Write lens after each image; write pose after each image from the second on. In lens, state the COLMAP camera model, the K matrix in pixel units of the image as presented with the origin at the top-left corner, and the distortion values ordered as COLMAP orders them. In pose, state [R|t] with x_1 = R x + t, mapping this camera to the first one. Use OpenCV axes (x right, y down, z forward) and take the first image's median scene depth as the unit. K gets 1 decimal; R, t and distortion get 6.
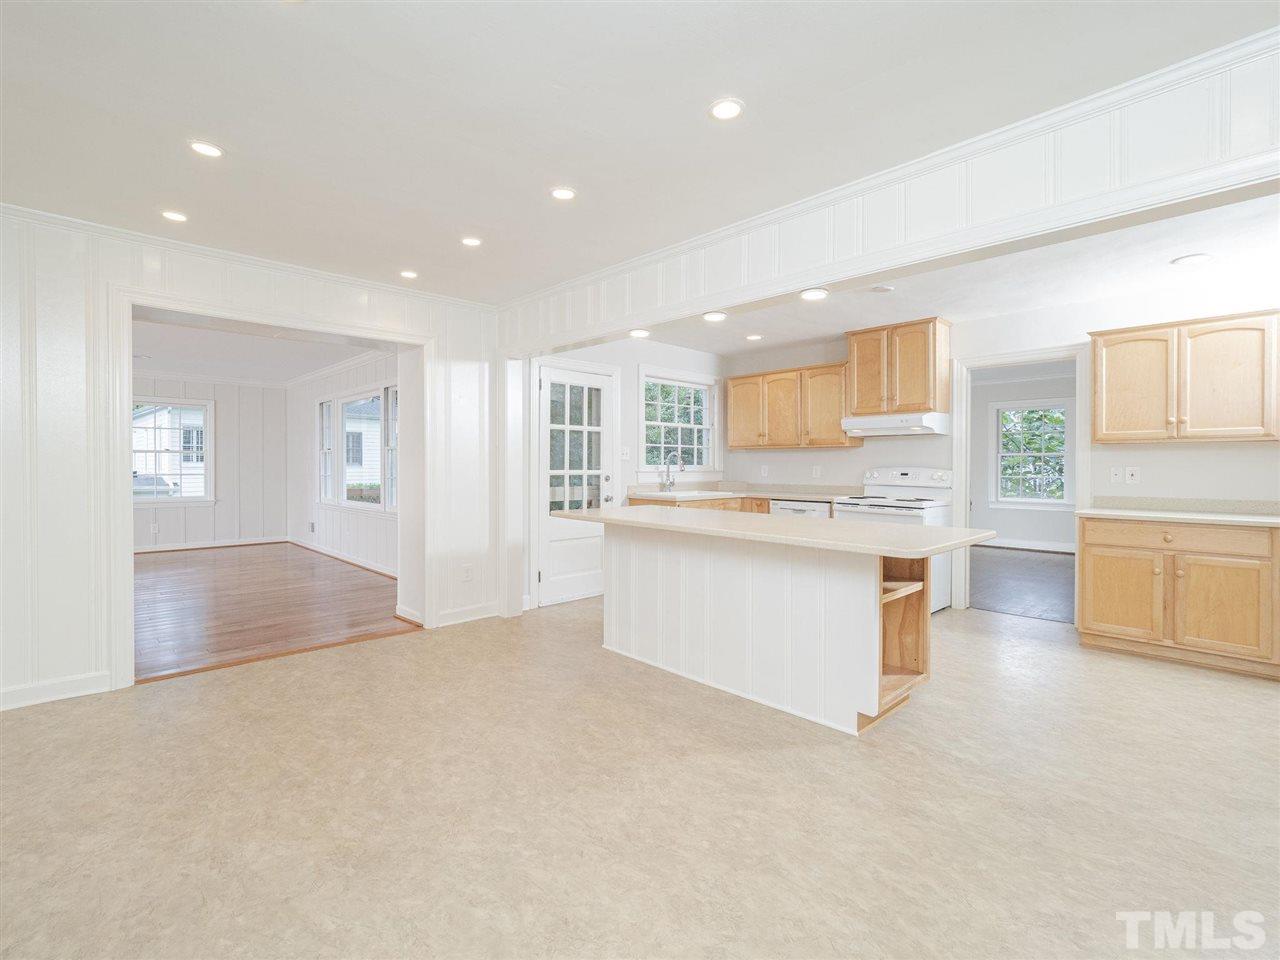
lens RADIAL K [[589.8, 0, 638.3], [0, 589.8, 472.8], [0, 0, 1]] dist [-0.005305, -0.000569]
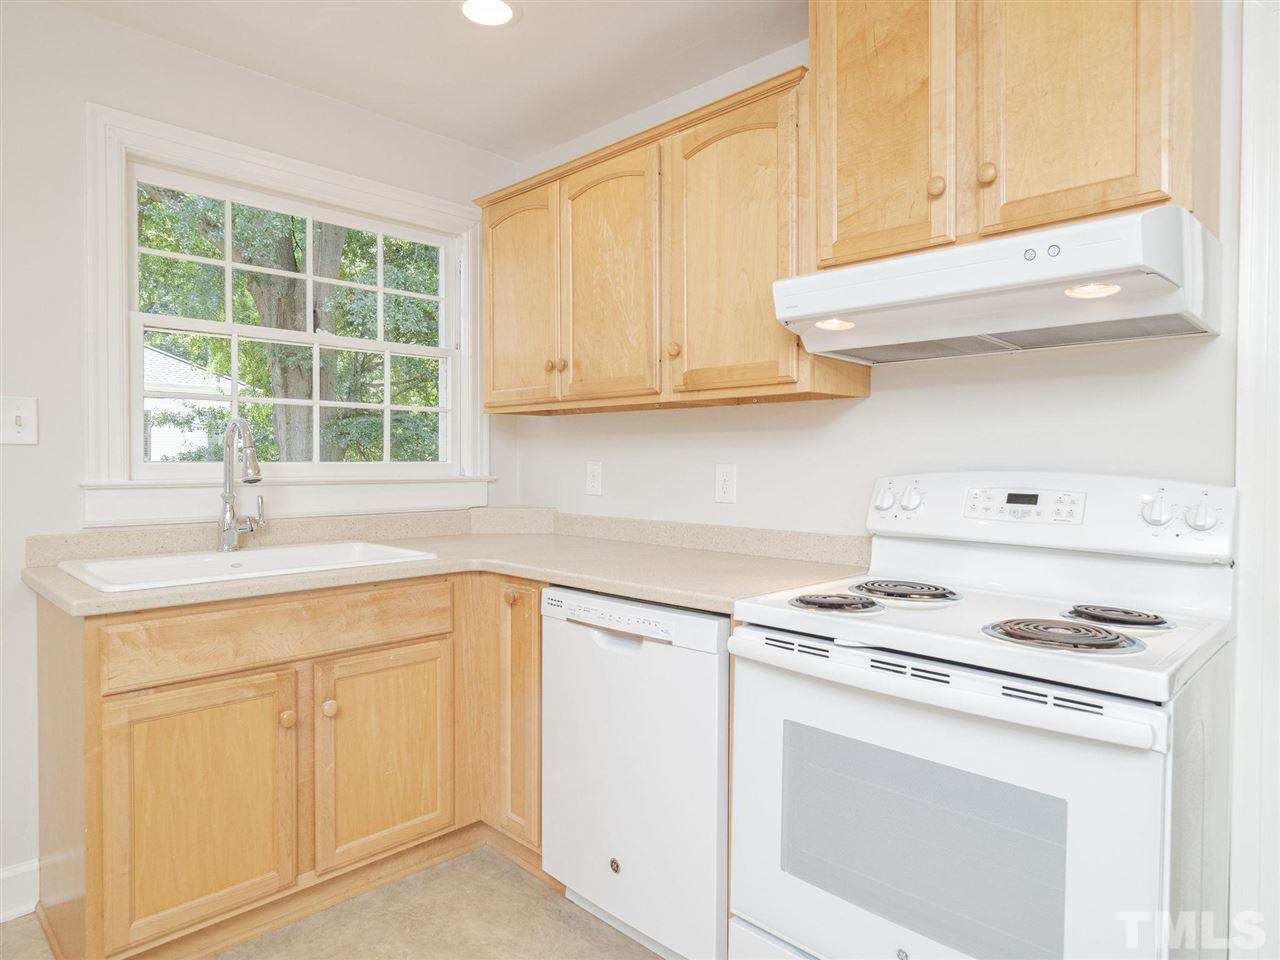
lens RADIAL K [[762.0, 0, 640.8], [0, 762.0, 471.9], [0, 0, 1]] dist [0.001981, 0.000325]
pose [[0.999826, -0.000136, 0.018650, 0.271843], [0.000077, 0.999995, 0.003176, -0.010074], [-0.018651, -0.003174, 0.999821, 0.654289]]
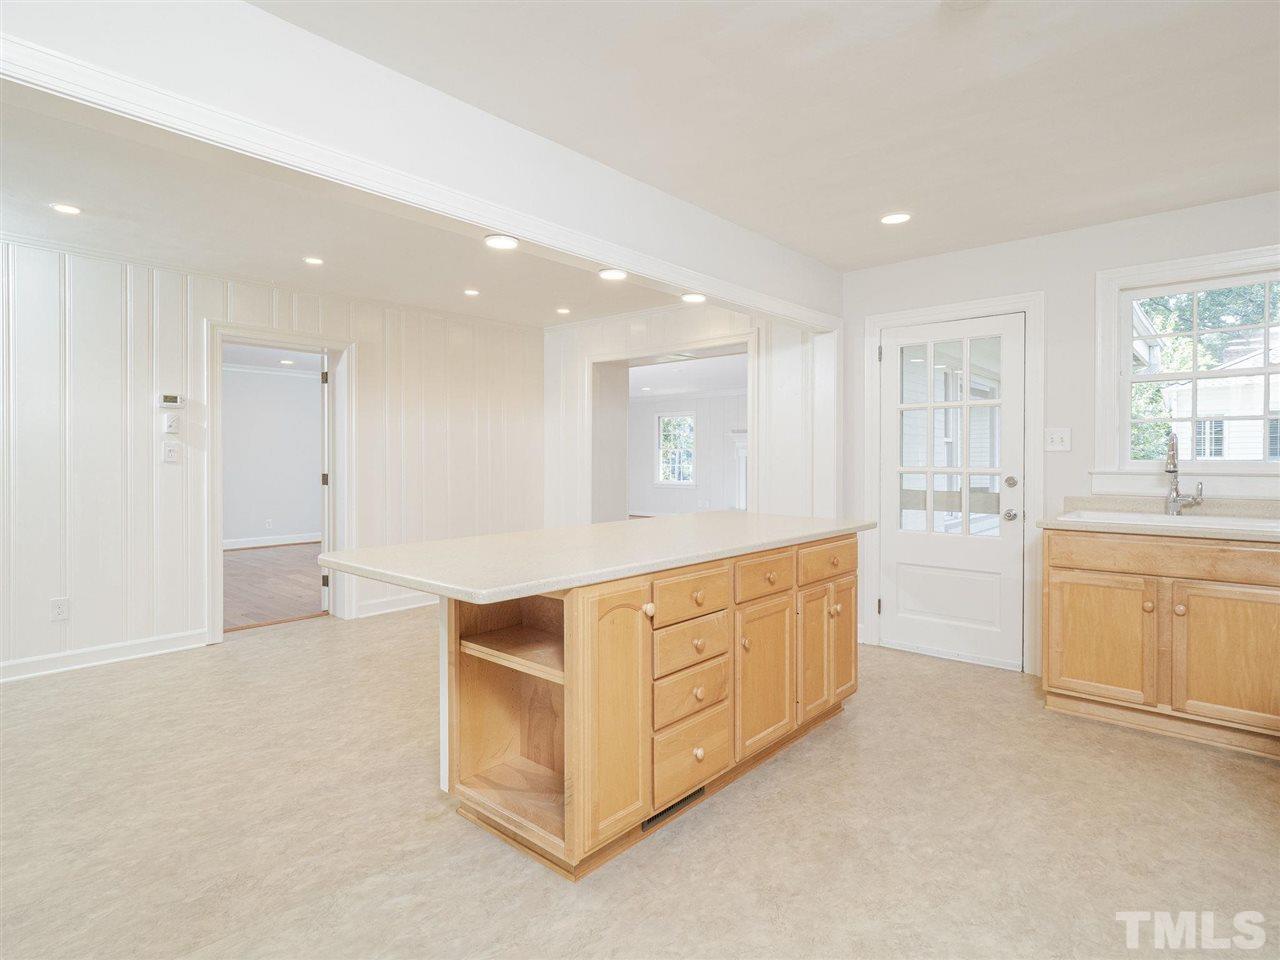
lens RADIAL K [[675.5, 0, 638.9], [0, 675.5, 472.2], [0, 0, 1]] dist [0.000409, 0.000602]
pose [[0.085273, 0.013998, -0.996259, 0.608739], [-0.014944, 0.999807, 0.012769, -0.003201], [0.996246, 0.013799, 0.085466, 0.557755]]
